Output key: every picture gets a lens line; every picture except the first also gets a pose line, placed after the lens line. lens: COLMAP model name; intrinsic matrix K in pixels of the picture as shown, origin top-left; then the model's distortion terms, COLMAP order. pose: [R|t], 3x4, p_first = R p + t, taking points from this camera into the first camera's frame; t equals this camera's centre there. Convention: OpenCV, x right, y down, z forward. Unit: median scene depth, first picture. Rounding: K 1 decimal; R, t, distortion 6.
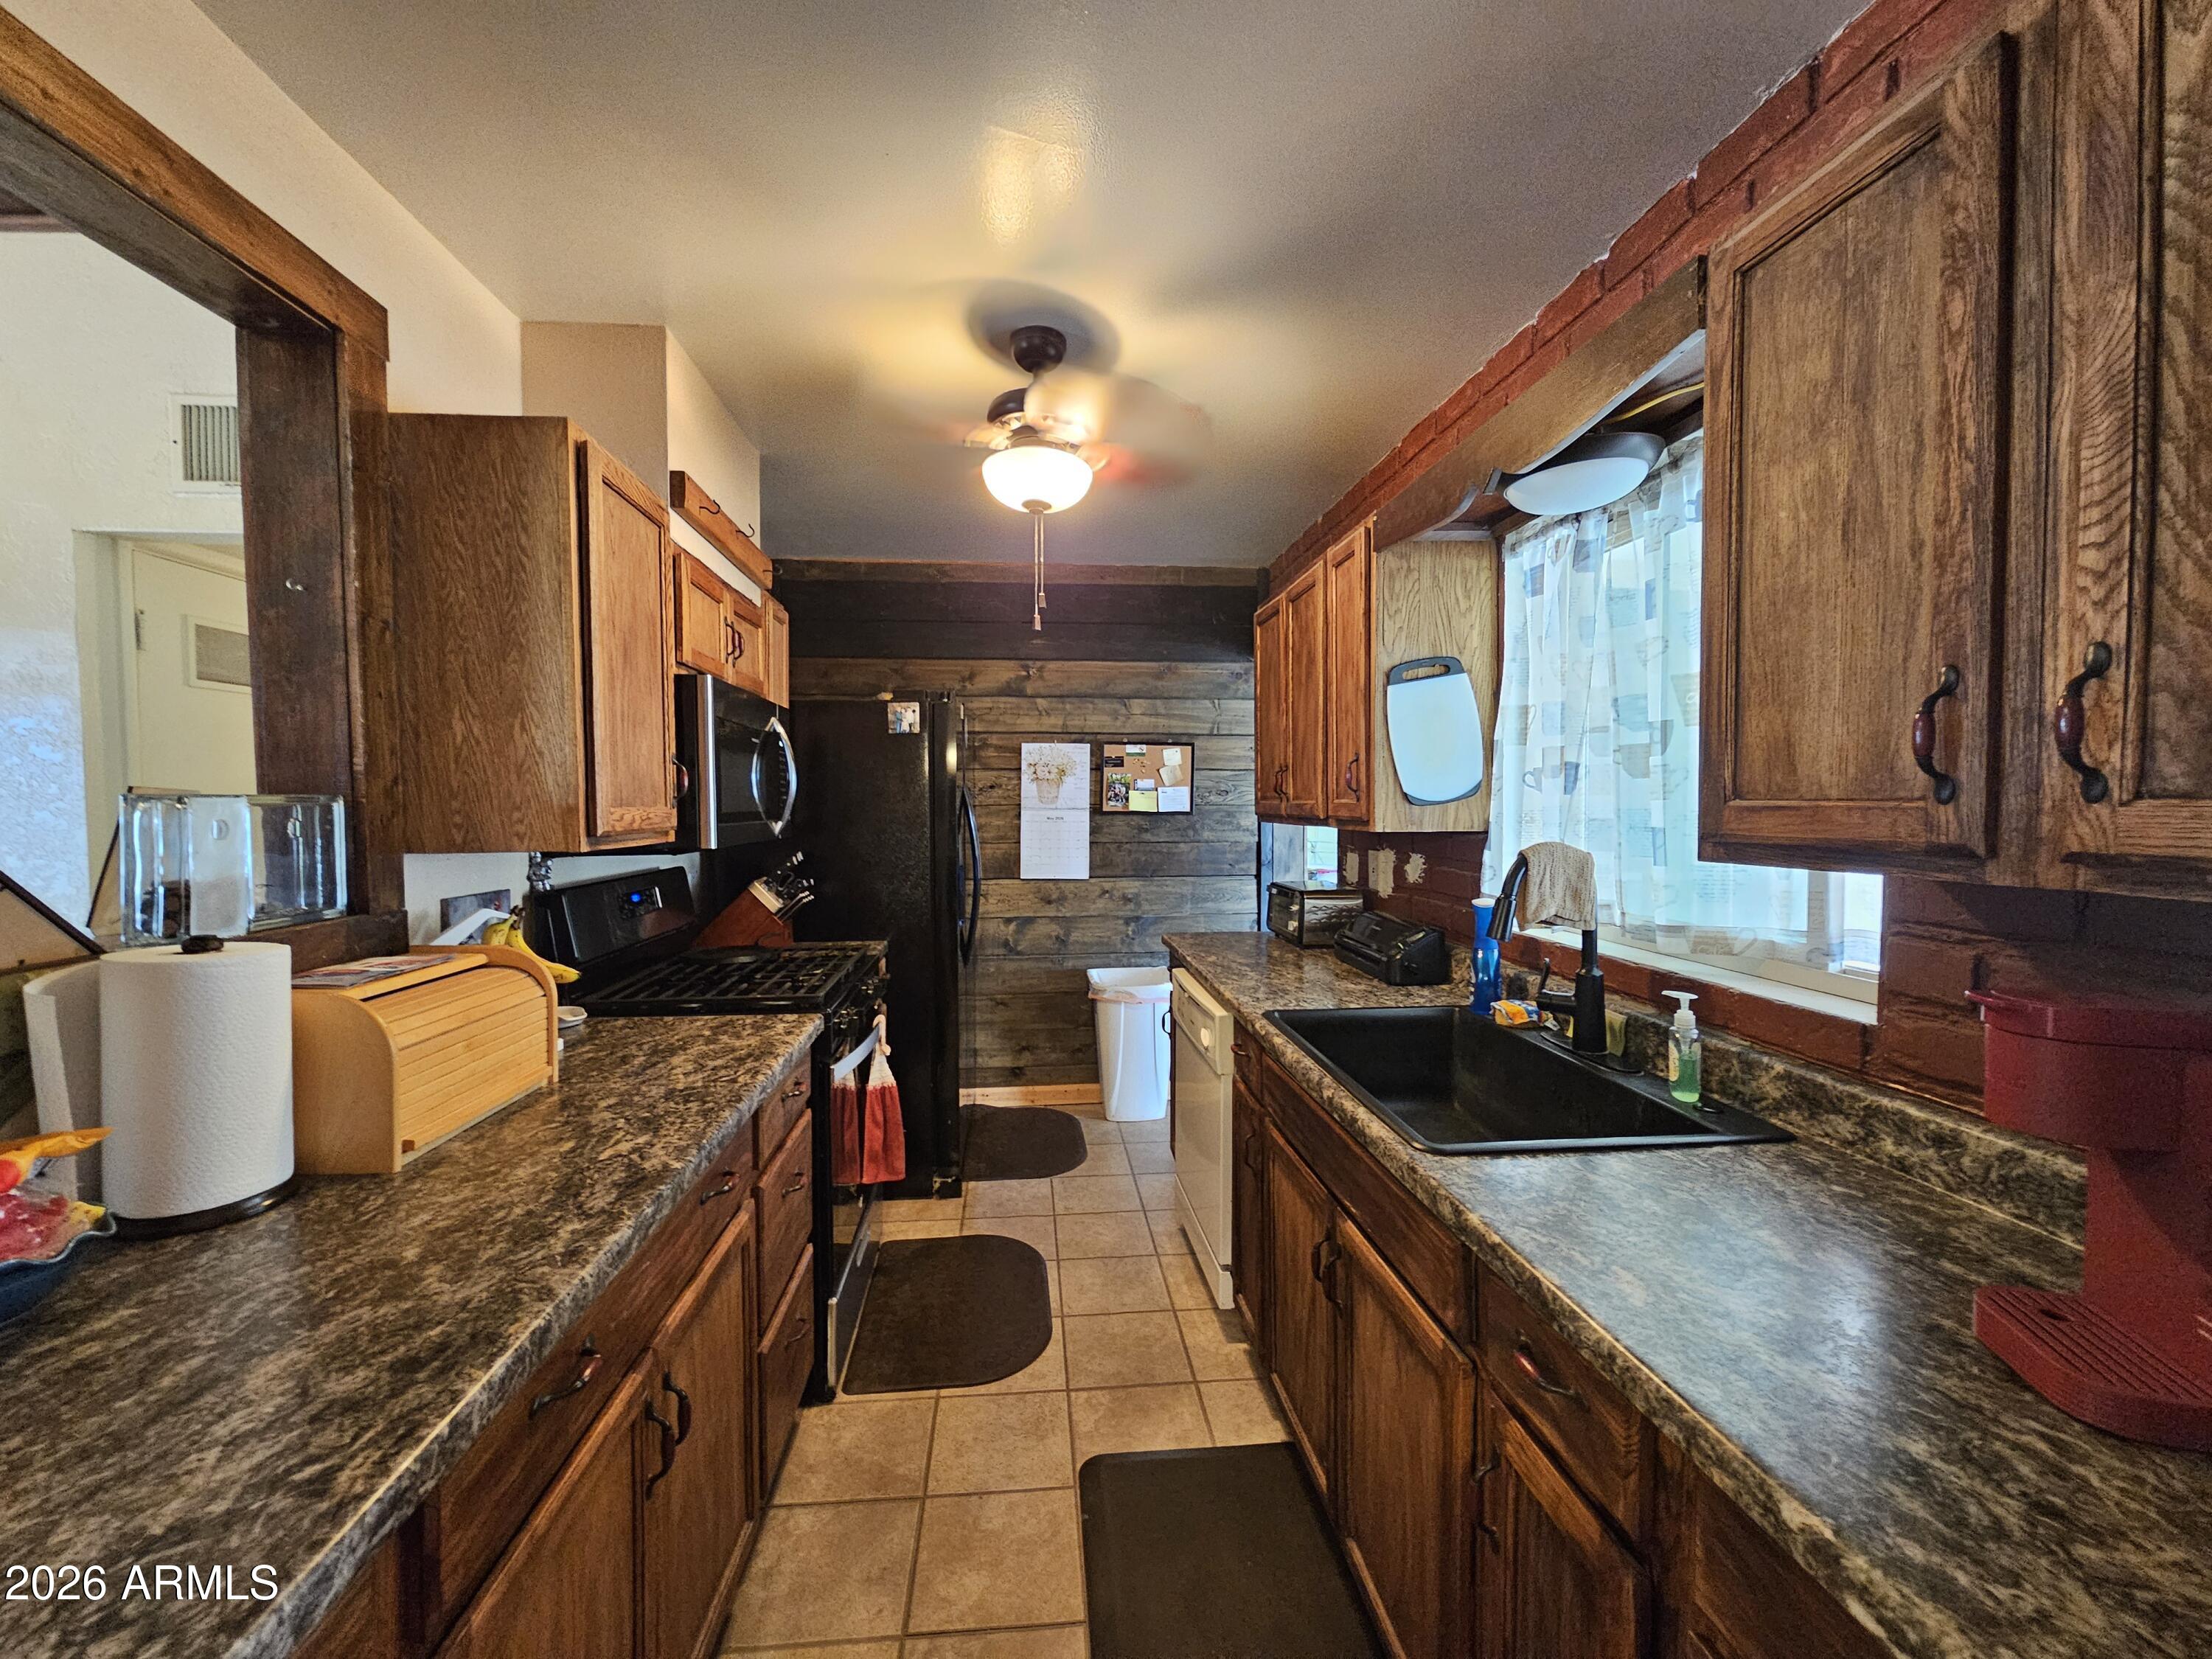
lens RADIAL K [[909.2, 0, 1110.8], [0, 909.2, 829.3], [0, 0, 1]] dist [-0.000726, 0.001143]
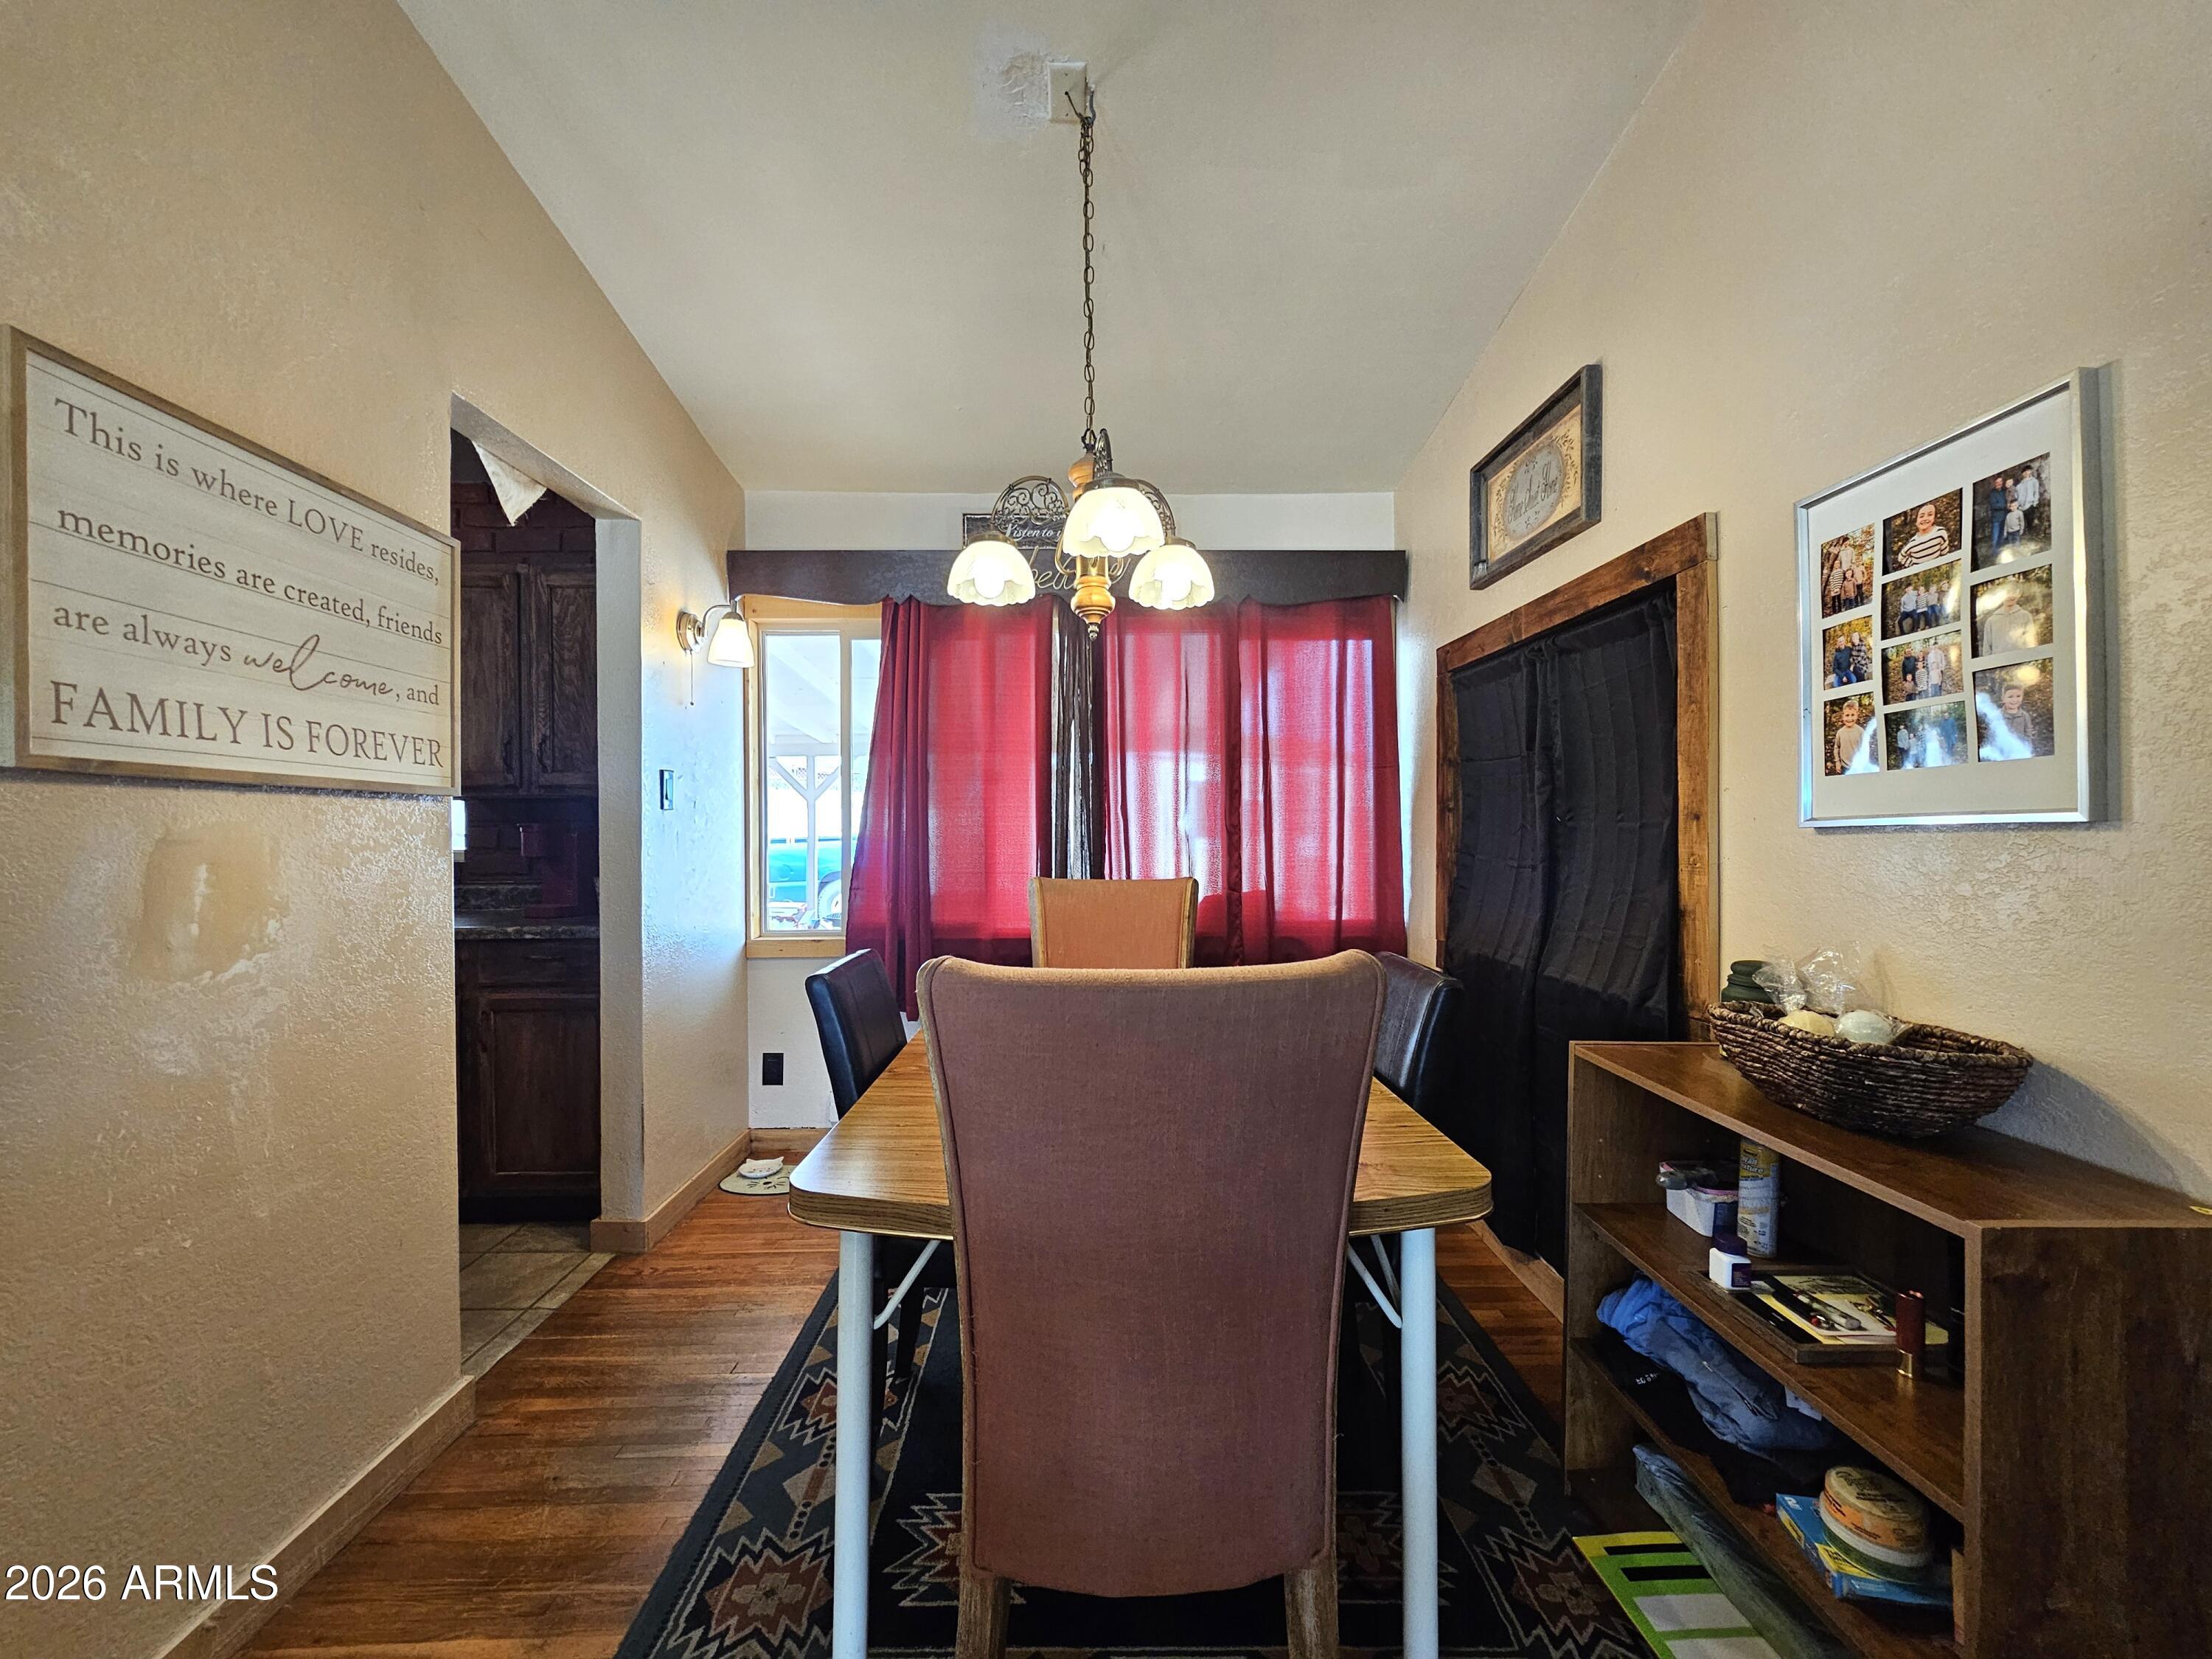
lens RADIAL K [[909.2, 0, 1112.9], [0, 909.2, 826.6], [0, 0, 1]] dist [-0.000726, 0.001143]
pose [[0.085061, 0.001911, 0.996374, -2.658364], [0.035430, 0.999360, -0.004941, 0.306694], [-0.995746, 0.035722, 0.084938, -1.811278]]
